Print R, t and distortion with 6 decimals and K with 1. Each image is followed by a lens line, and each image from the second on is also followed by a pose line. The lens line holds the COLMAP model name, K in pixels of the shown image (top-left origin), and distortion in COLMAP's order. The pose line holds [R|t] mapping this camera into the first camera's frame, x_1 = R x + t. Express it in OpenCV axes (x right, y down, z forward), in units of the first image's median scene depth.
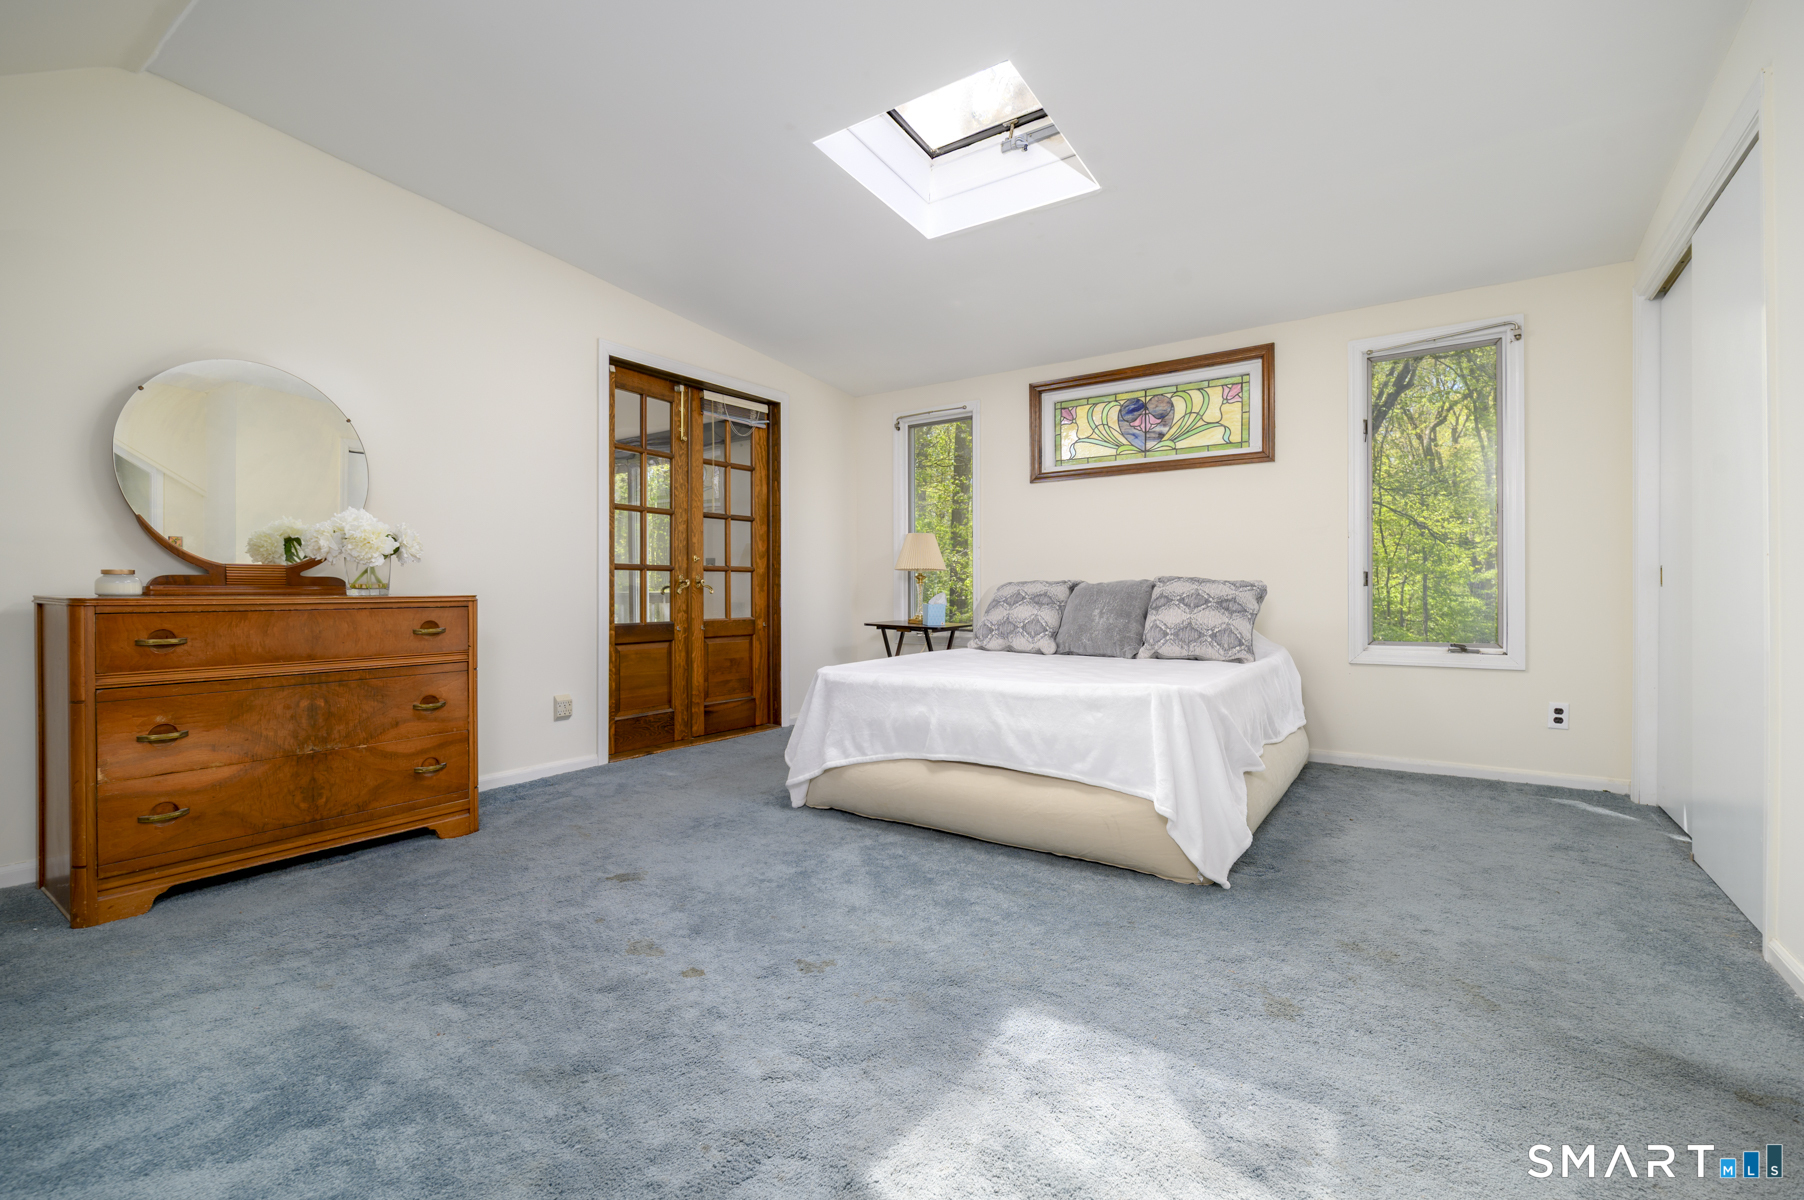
lens RADIAL K [[782.4, 0, 896.9], [0, 782.4, 590.9], [0, 0, 1]] dist [0.002102, -0.000050]
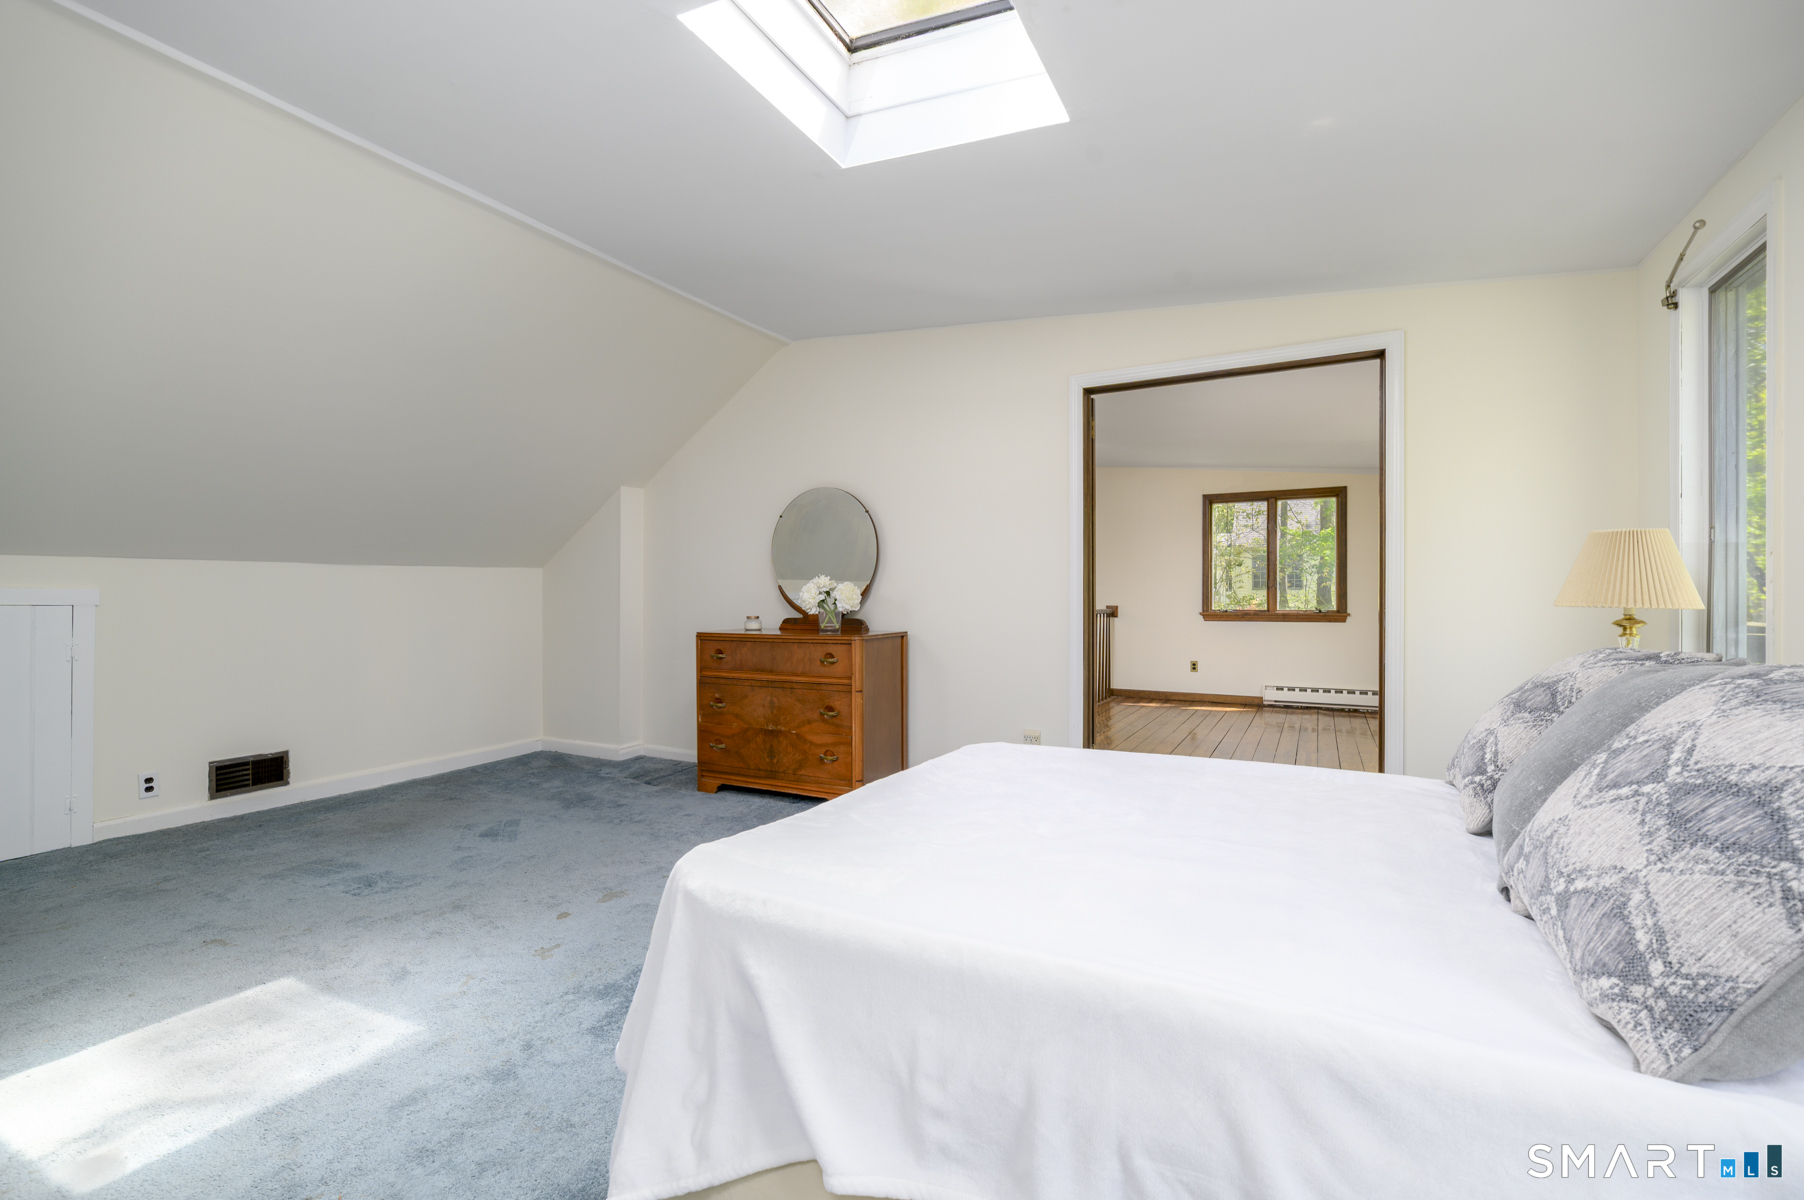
lens RADIAL K [[782.4, 0, 901.3], [0, 782.4, 602.3], [0, 0, 1]] dist [0.002102, -0.000050]
pose [[0.119779, 0.003827, -0.992793, 0.895915], [-0.002806, 0.999990, 0.003516, -0.064944], [0.992797, 0.002365, 0.119789, 1.053615]]
